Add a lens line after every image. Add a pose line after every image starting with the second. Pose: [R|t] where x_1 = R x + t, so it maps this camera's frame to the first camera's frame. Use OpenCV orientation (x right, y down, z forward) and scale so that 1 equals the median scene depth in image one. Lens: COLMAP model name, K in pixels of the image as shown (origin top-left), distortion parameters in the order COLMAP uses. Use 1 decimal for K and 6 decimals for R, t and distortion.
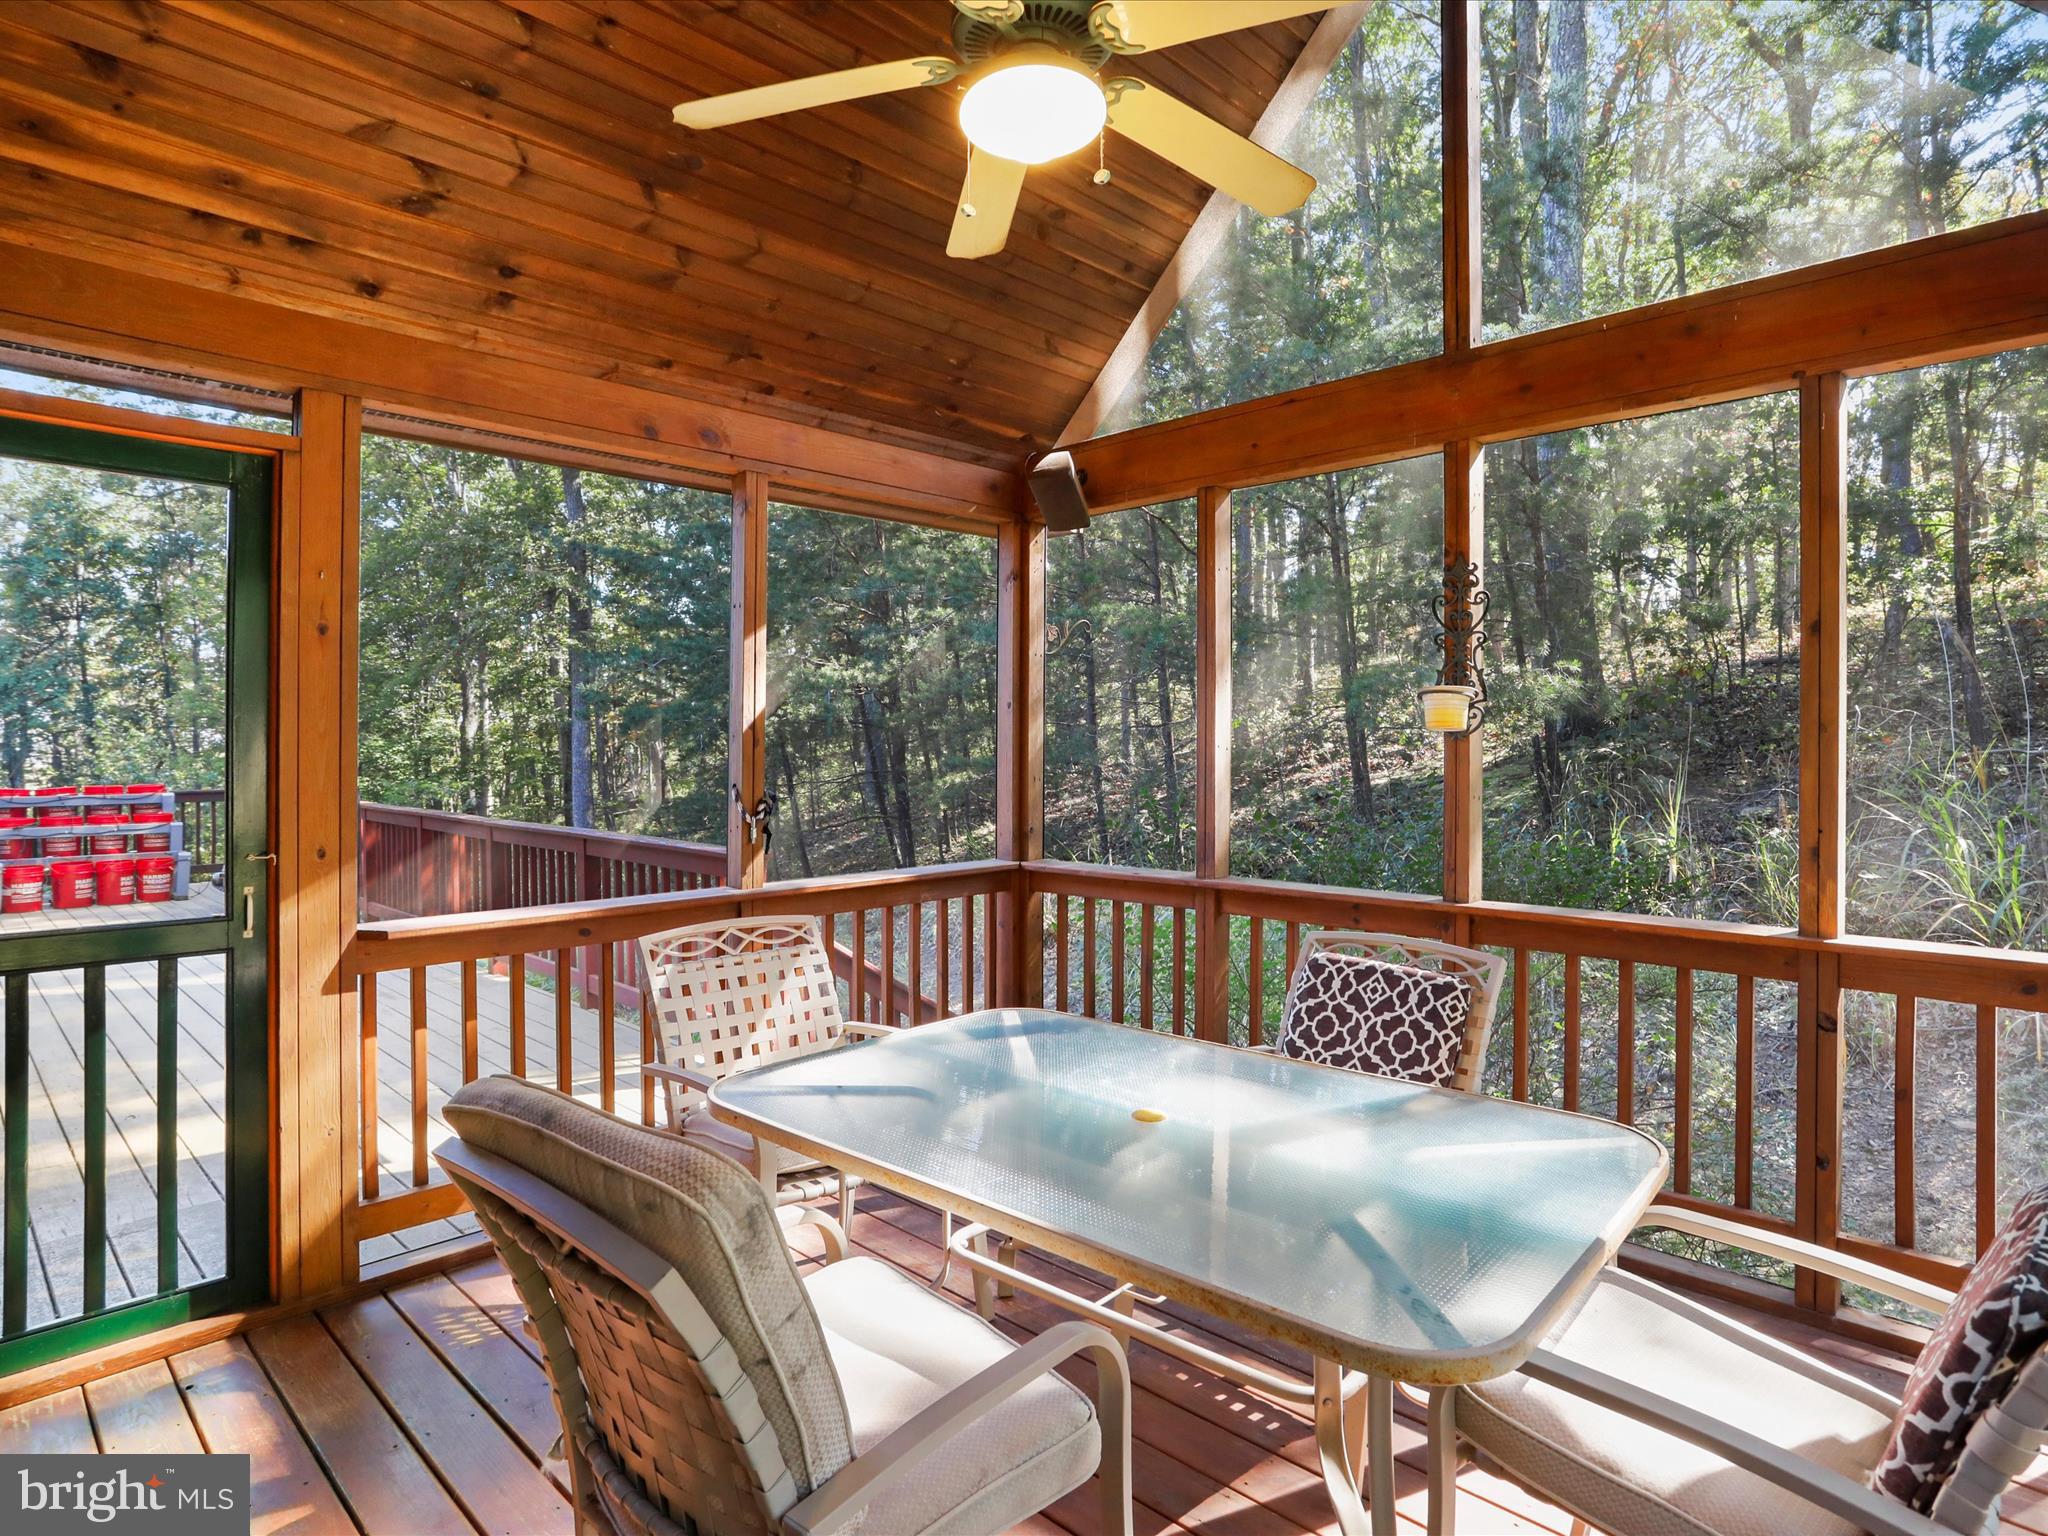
lens RADIAL K [[1122.1, 0, 1032.7], [0, 1122.1, 741.9], [0, 0, 1]] dist [-0.073180, 0.040156]
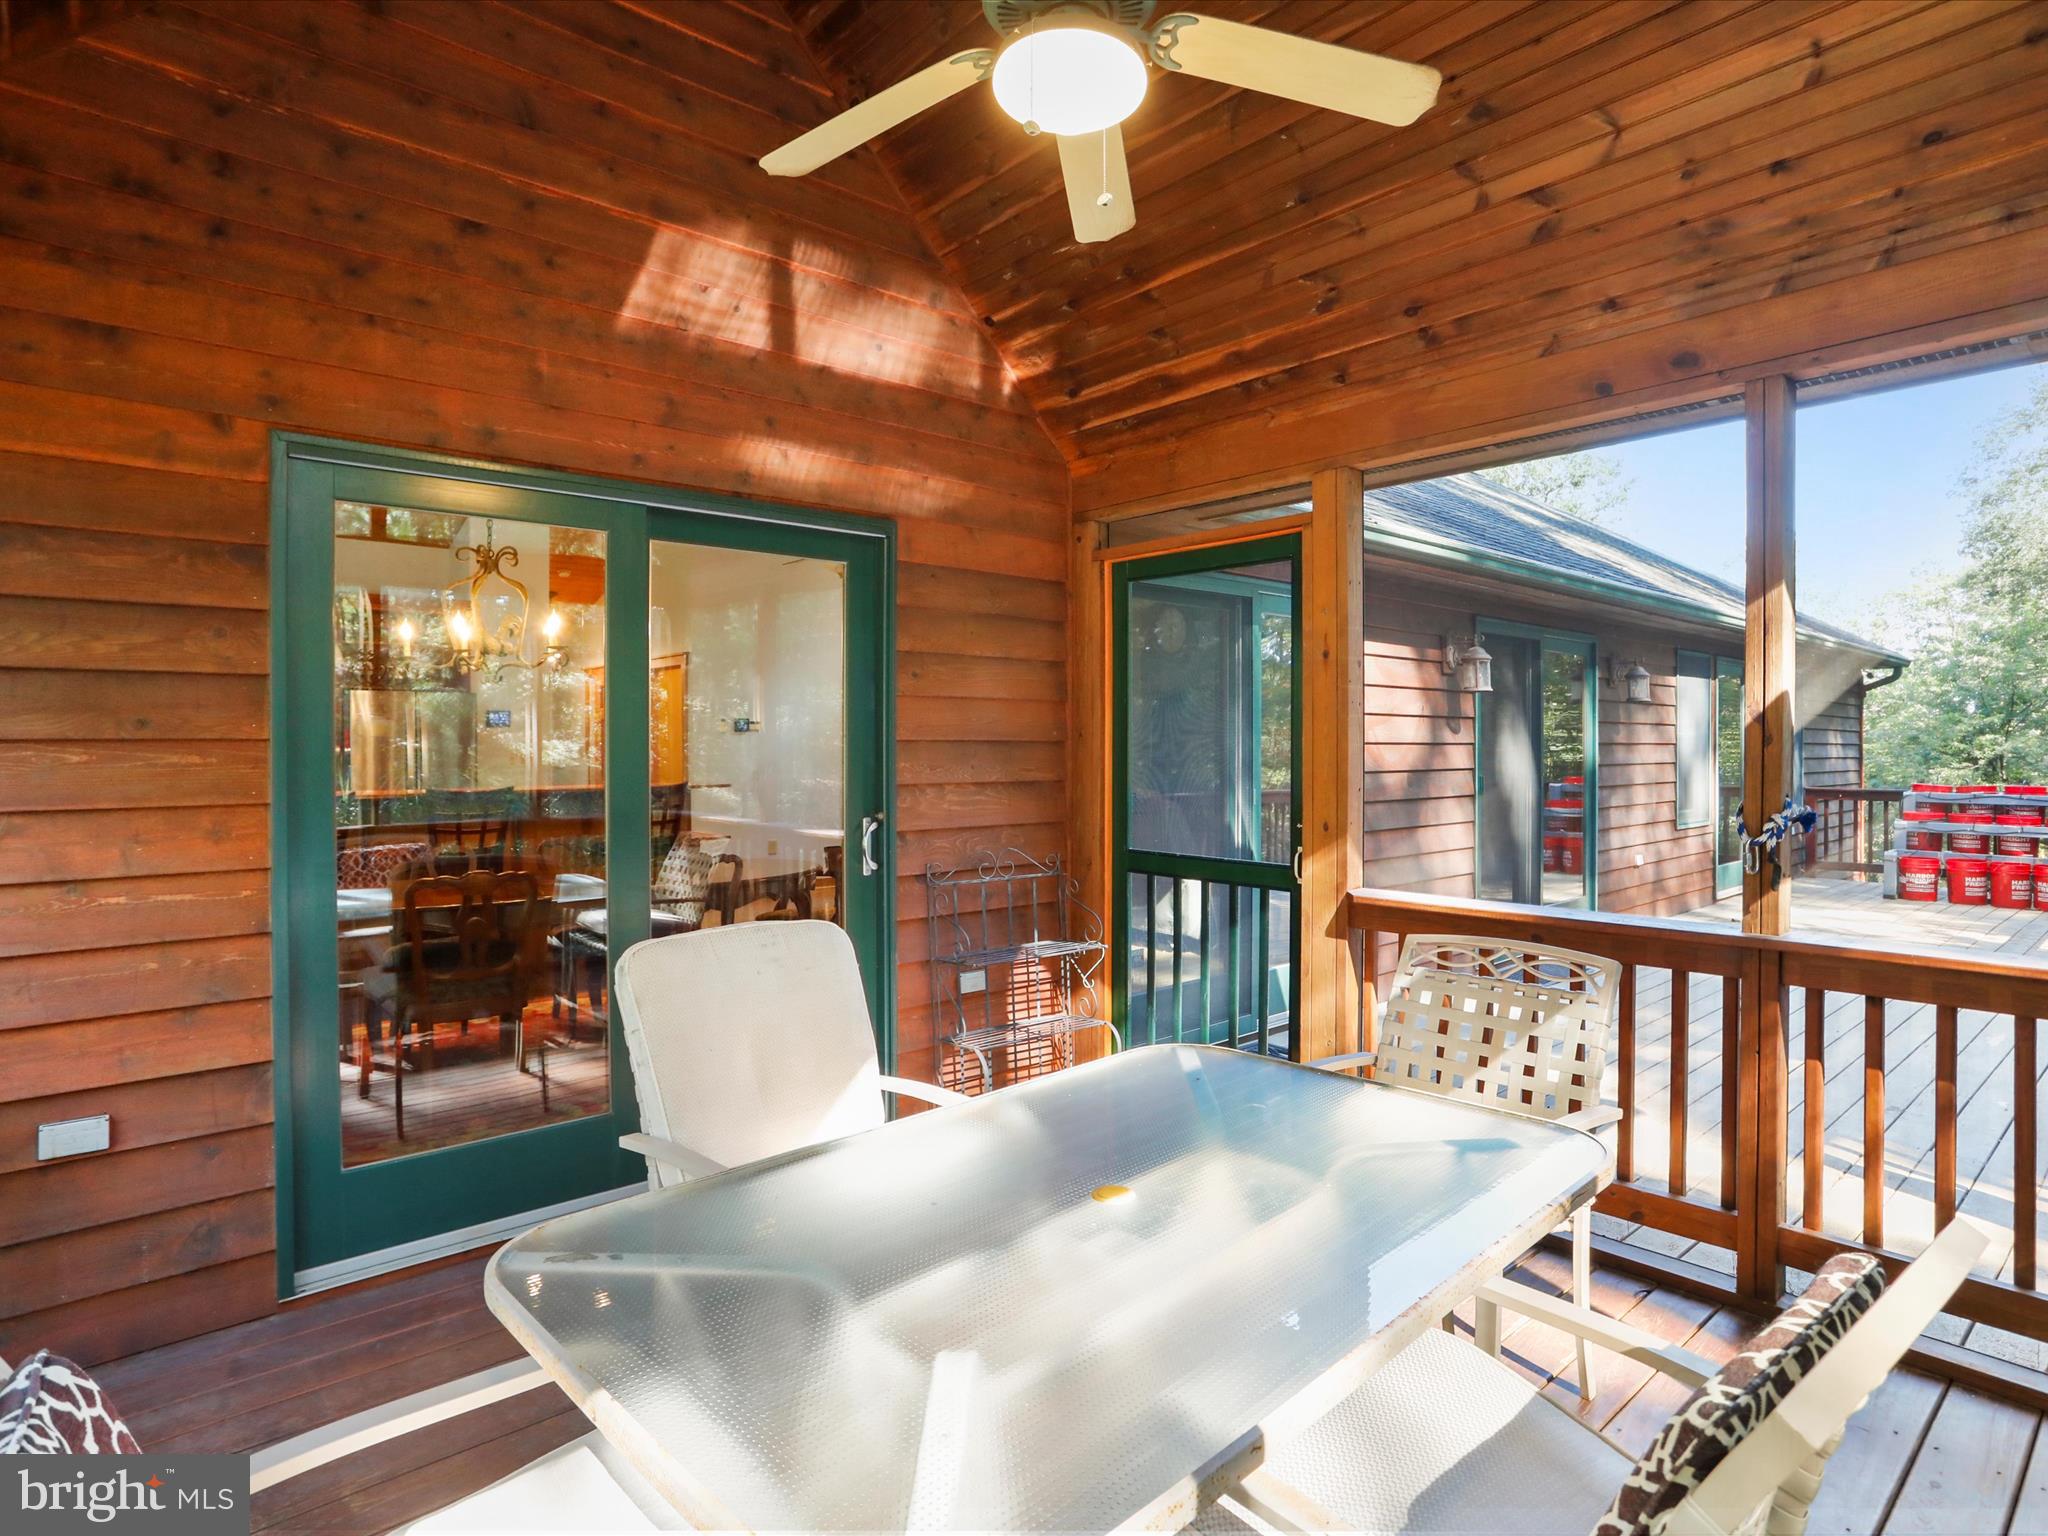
lens RADIAL K [[1122.1, 0, 1032.7], [0, 1122.1, 741.9], [0, 0, 1]] dist [-0.073180, 0.040156]
pose [[-0.073881, -0.003033, -0.997262, 0.207805], [0.004184, 0.999986, -0.003351, 0.001102], [0.997258, -0.004420, -0.073867, 0.225280]]
